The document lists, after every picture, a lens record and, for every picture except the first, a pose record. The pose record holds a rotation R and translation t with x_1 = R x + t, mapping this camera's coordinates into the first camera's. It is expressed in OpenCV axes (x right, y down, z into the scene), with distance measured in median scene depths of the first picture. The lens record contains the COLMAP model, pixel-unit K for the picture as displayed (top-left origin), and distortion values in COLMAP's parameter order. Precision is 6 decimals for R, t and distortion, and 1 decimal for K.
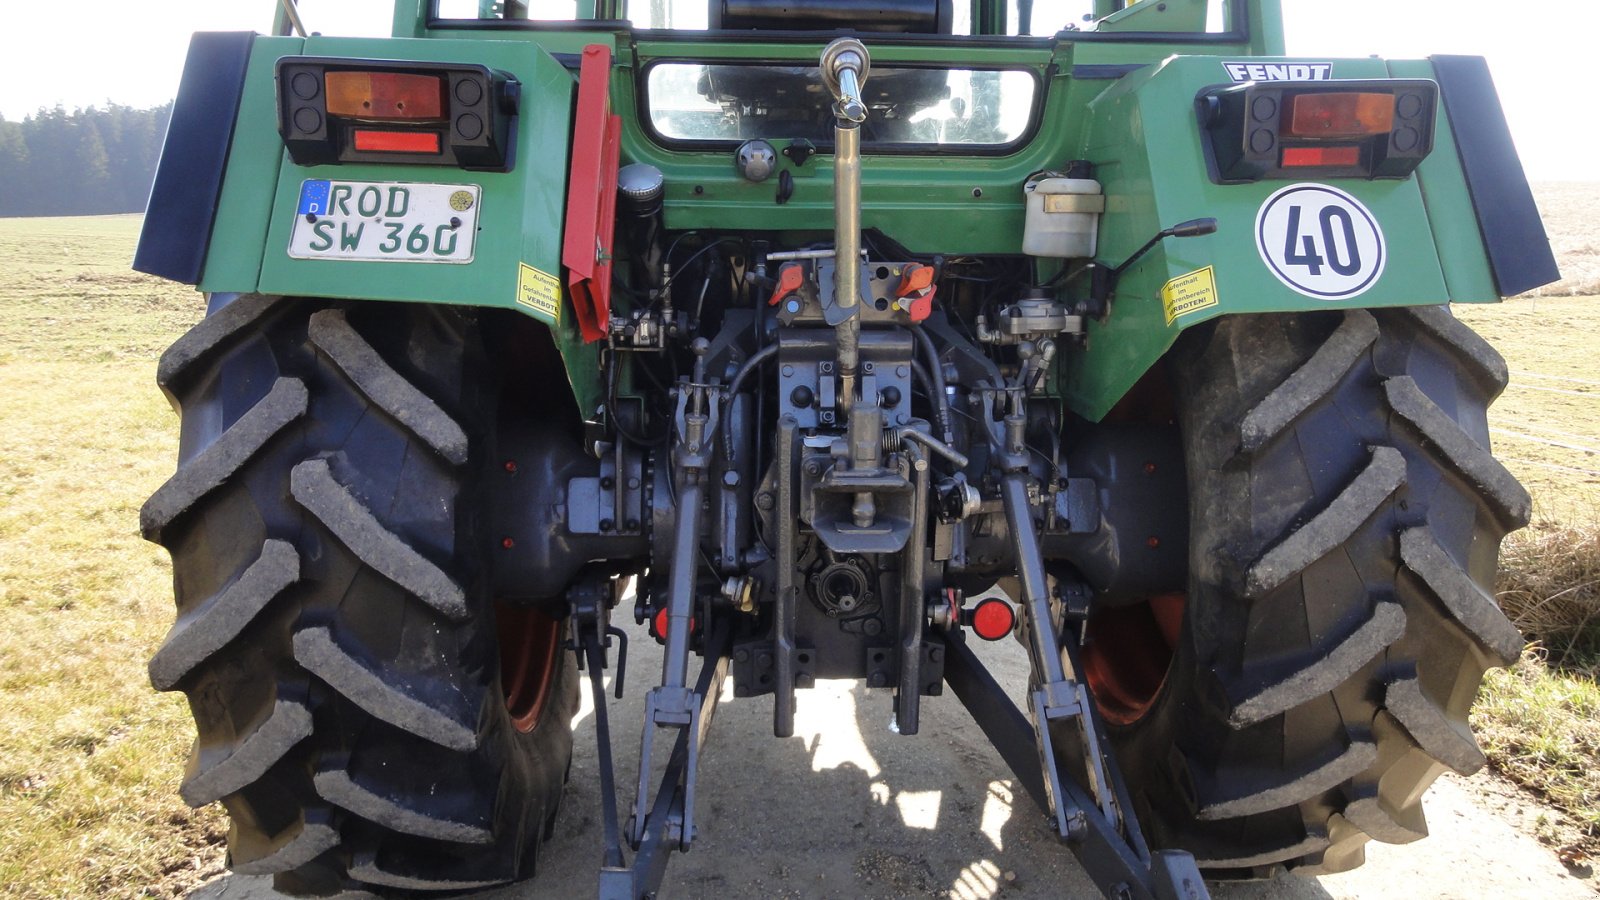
lens RADIAL K [[1070.9, 0, 805.6], [0, 1070.9, 442.2], [0, 0, 1]] dist [-0.009322, 0.005664]
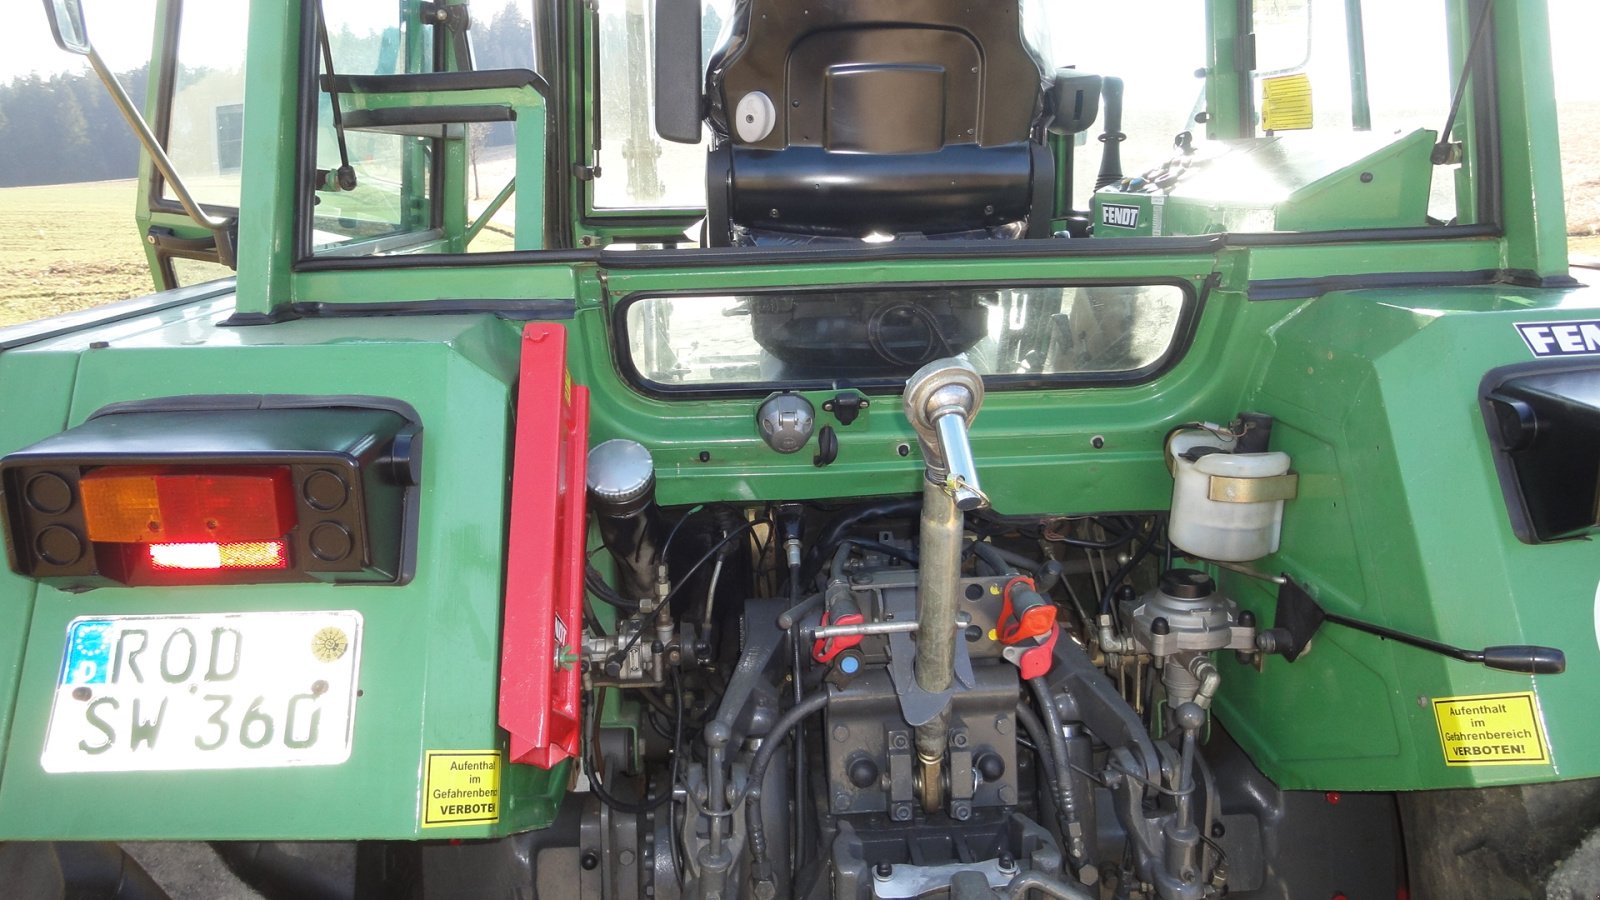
lens RADIAL K [[1070.8, 0, 794.7], [0, 1070.8, 446.1], [0, 0, 1]] dist [-0.003504, 0.003947]
pose [[0.999614, -0.026531, -0.008270, -0.036025], [0.026923, 0.998305, 0.051594, -0.290665], [0.006887, -0.051796, 0.998634, 0.312400]]
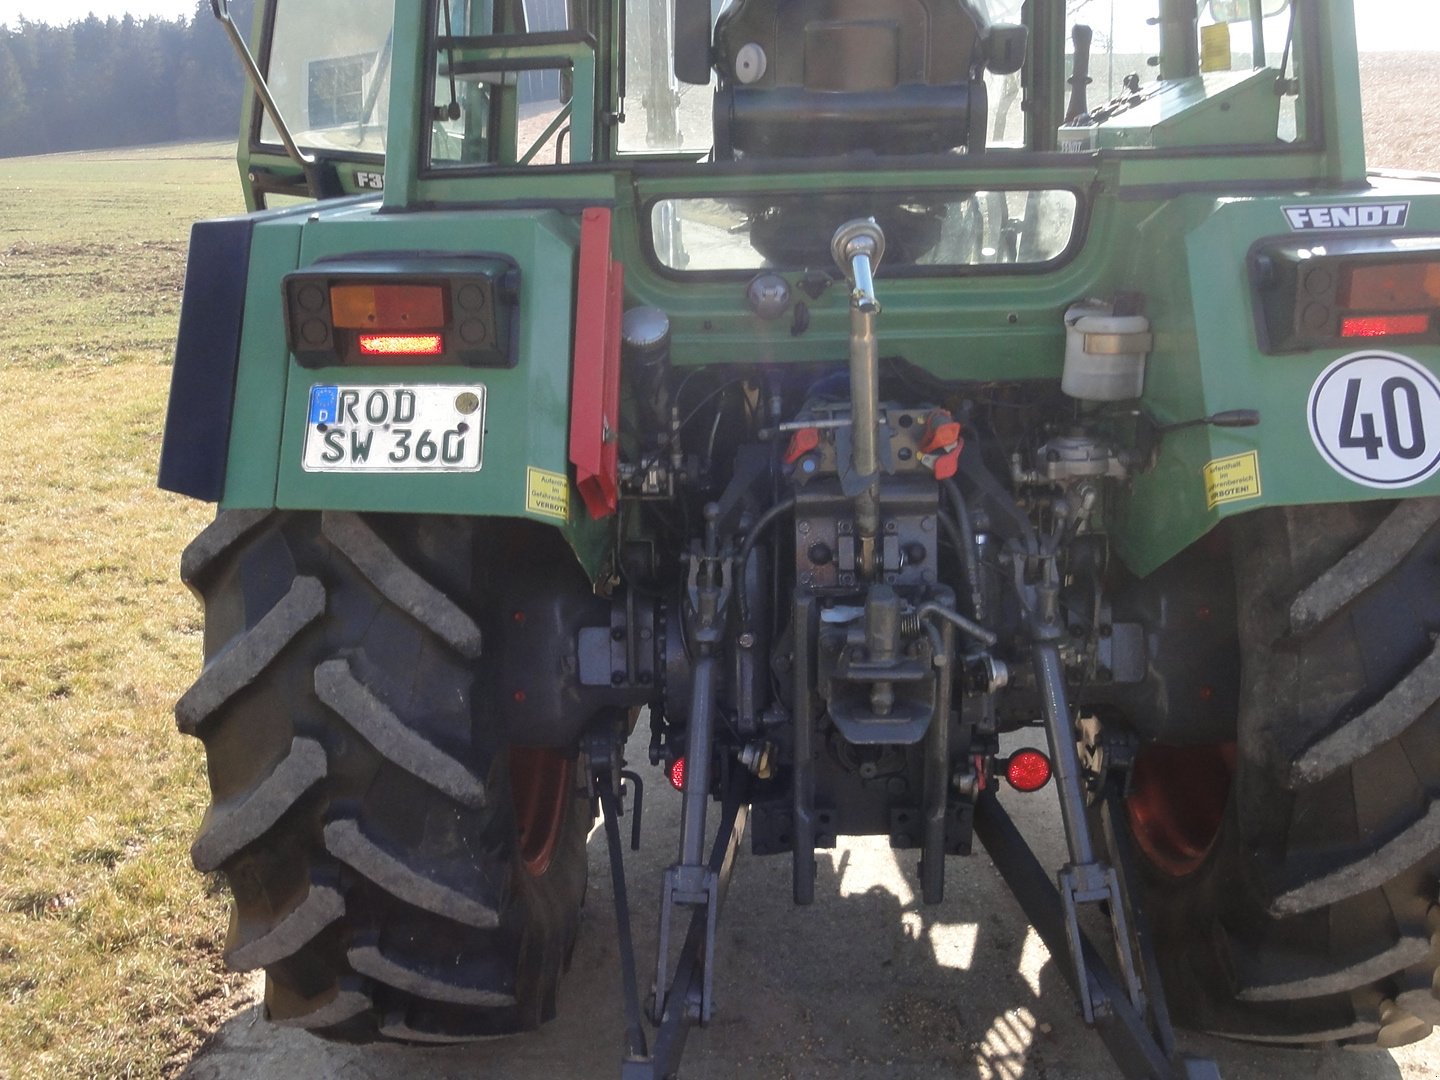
lens RADIAL K [[1284.2, 0, 720.0], [0, 1284.2, 540.0], [0, 0, 1]] dist [-0.020423, 0.022341]
pose [[0.995105, -0.006352, -0.098622, 0.020622], [0.016719, 0.994368, 0.104652, -0.174911], [0.097402, -0.105789, 0.989607, -0.127504]]
